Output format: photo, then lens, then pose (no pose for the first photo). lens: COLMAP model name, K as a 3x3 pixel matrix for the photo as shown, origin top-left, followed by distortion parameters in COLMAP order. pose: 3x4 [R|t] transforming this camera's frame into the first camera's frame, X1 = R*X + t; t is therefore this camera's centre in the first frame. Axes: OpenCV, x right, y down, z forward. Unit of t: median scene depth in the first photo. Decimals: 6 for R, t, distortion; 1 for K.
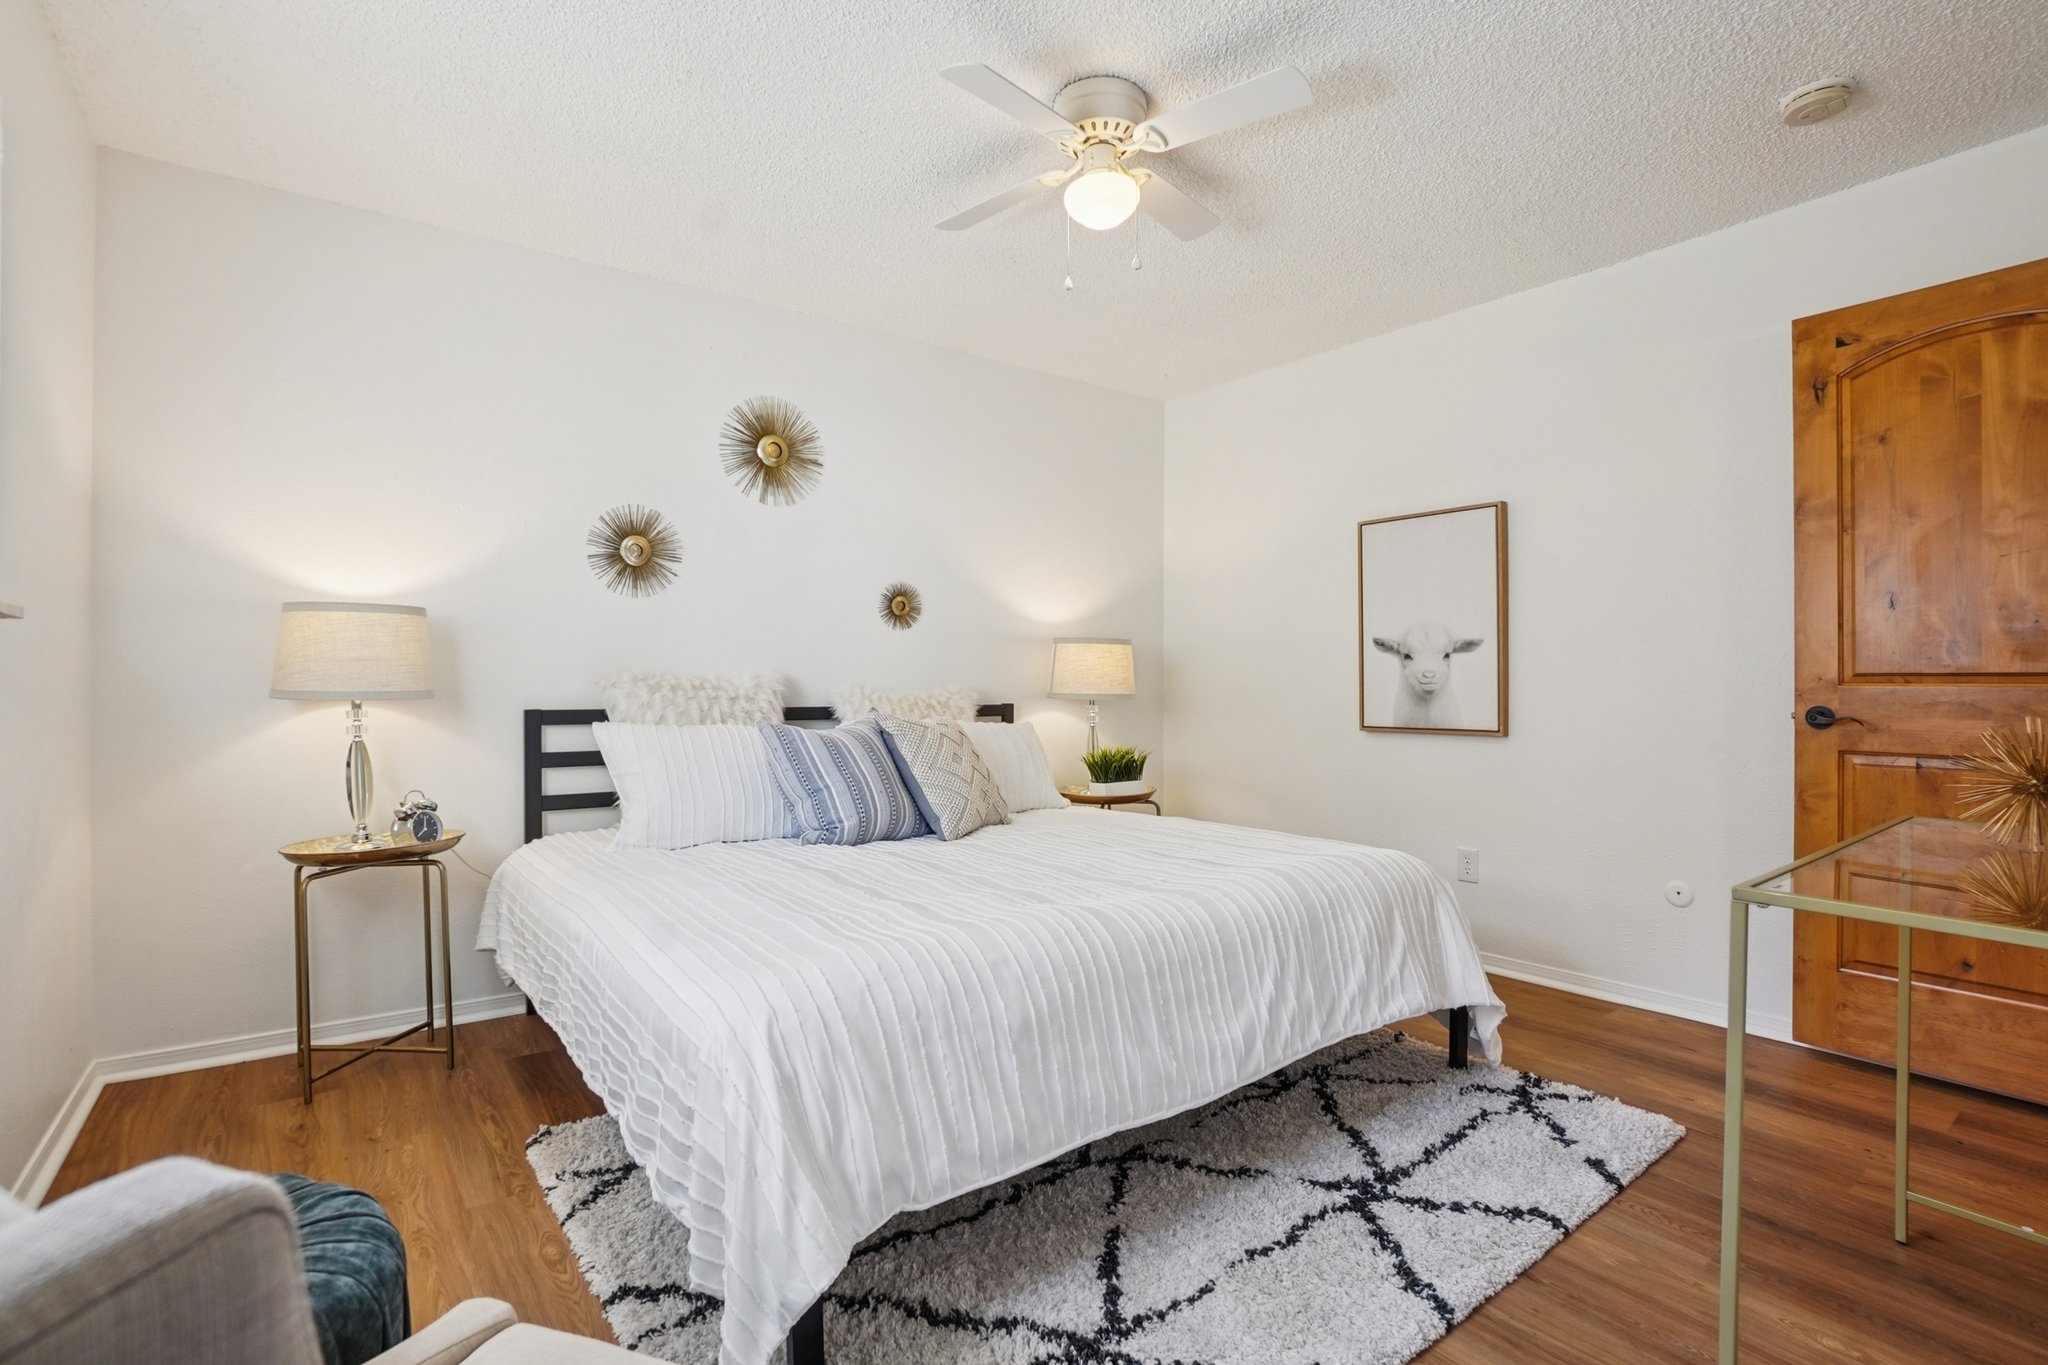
lens RADIAL K [[905.9, 0, 1024.0], [0, 905.9, 682.5], [0, 0, 1]] dist [-0.012522, 0.000162]
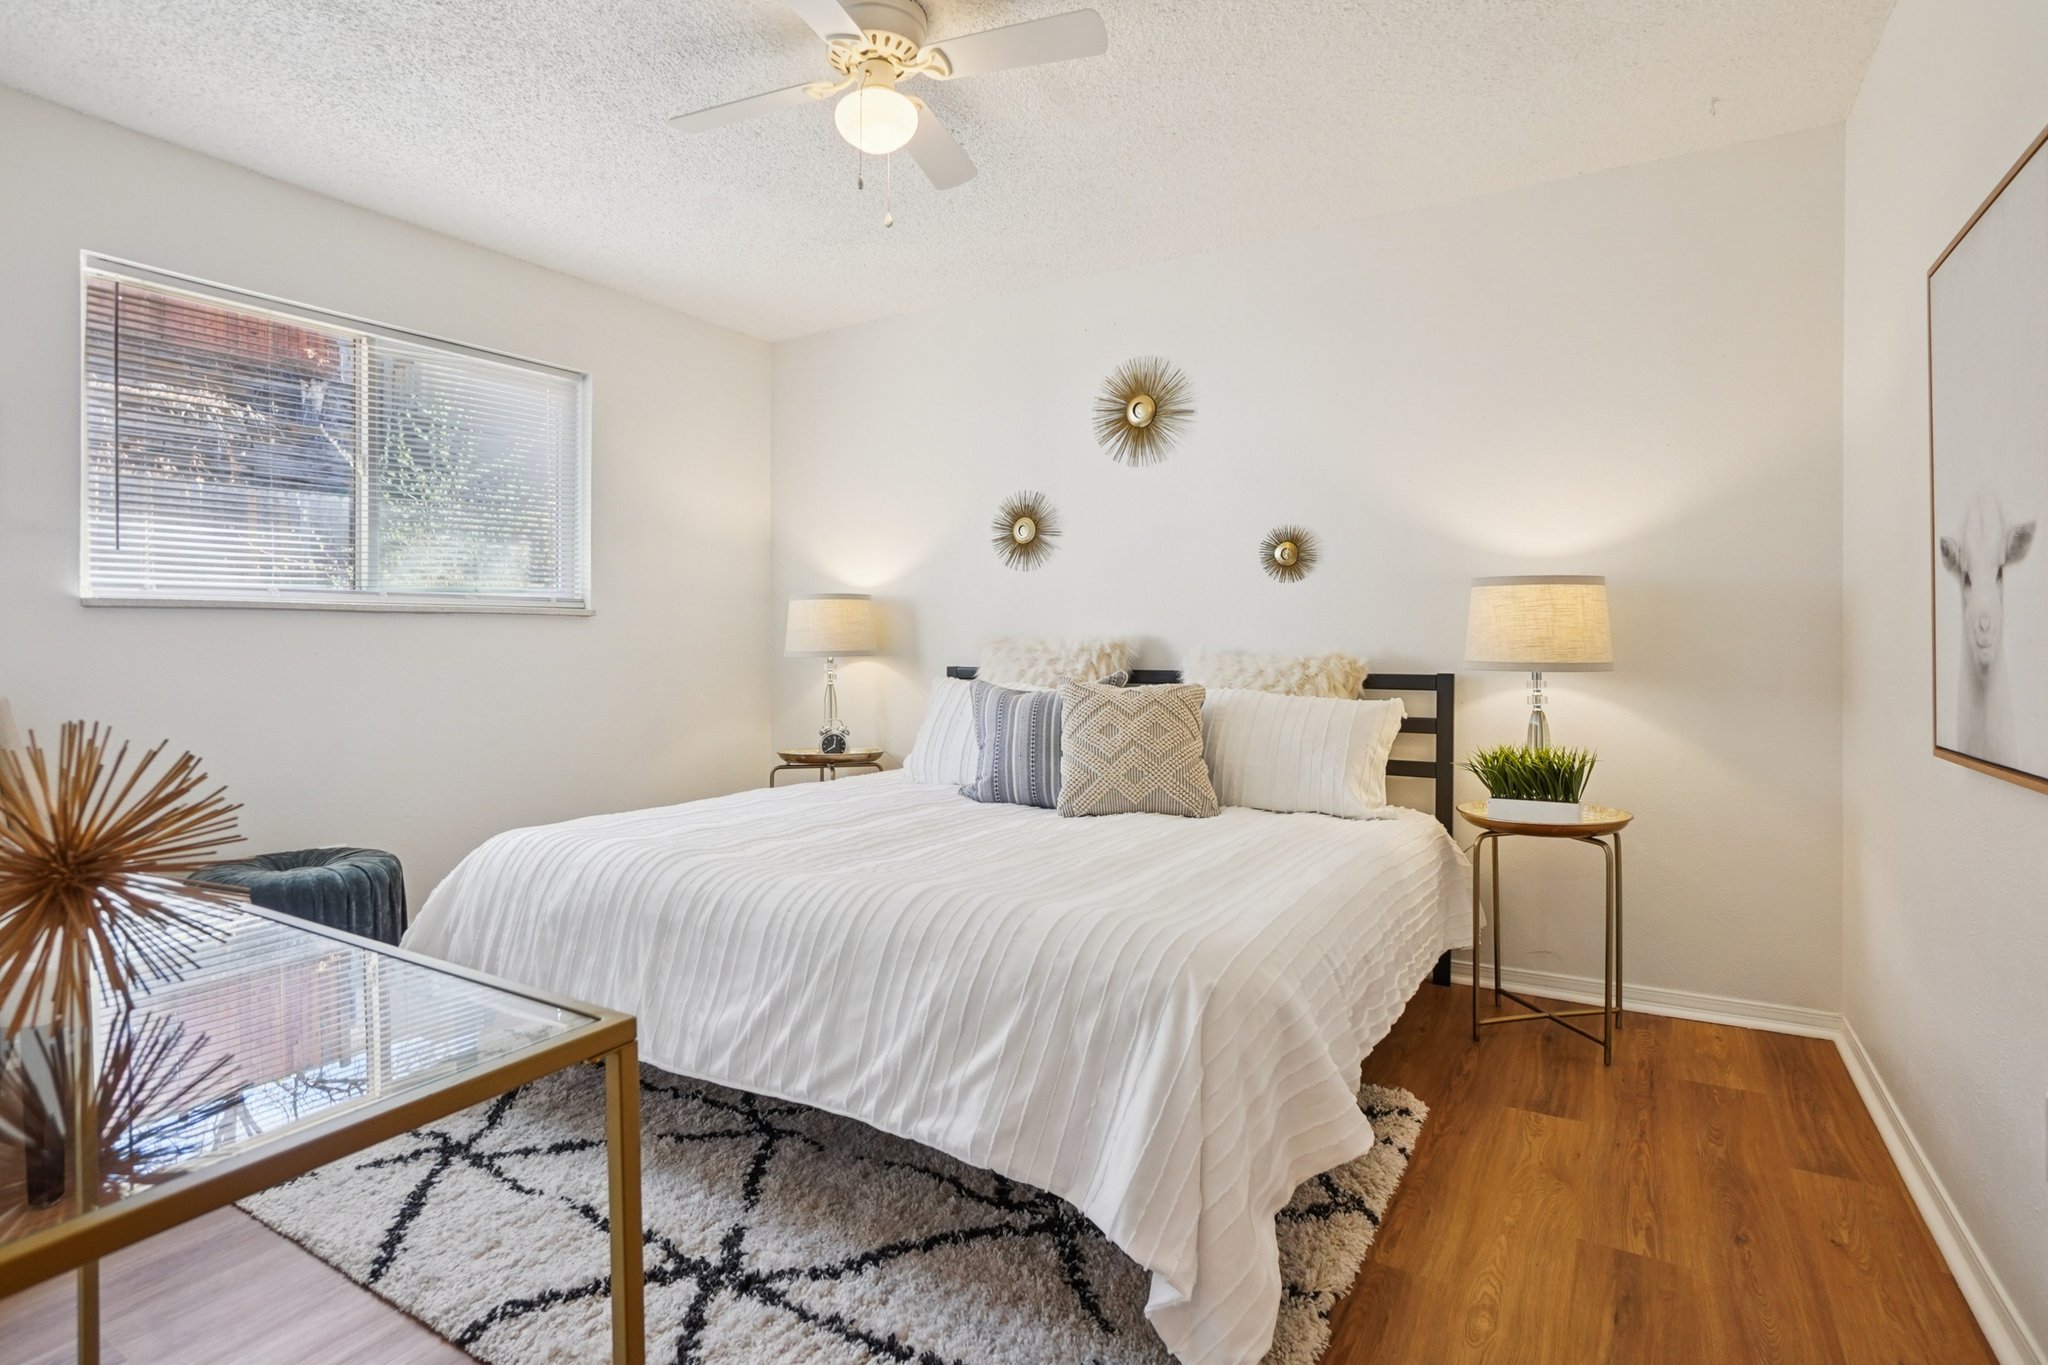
lens RADIAL K [[970.3, 0, 1028.8], [0, 970.3, 647.0], [0, 0, 1]] dist [-0.025866, -0.000021]
pose [[0.416351, 0.001500, -0.909203, 0.720534], [0.000025, 0.999999, 0.001661, 0.000331], [0.909204, -0.000714, 0.416350, 0.504496]]
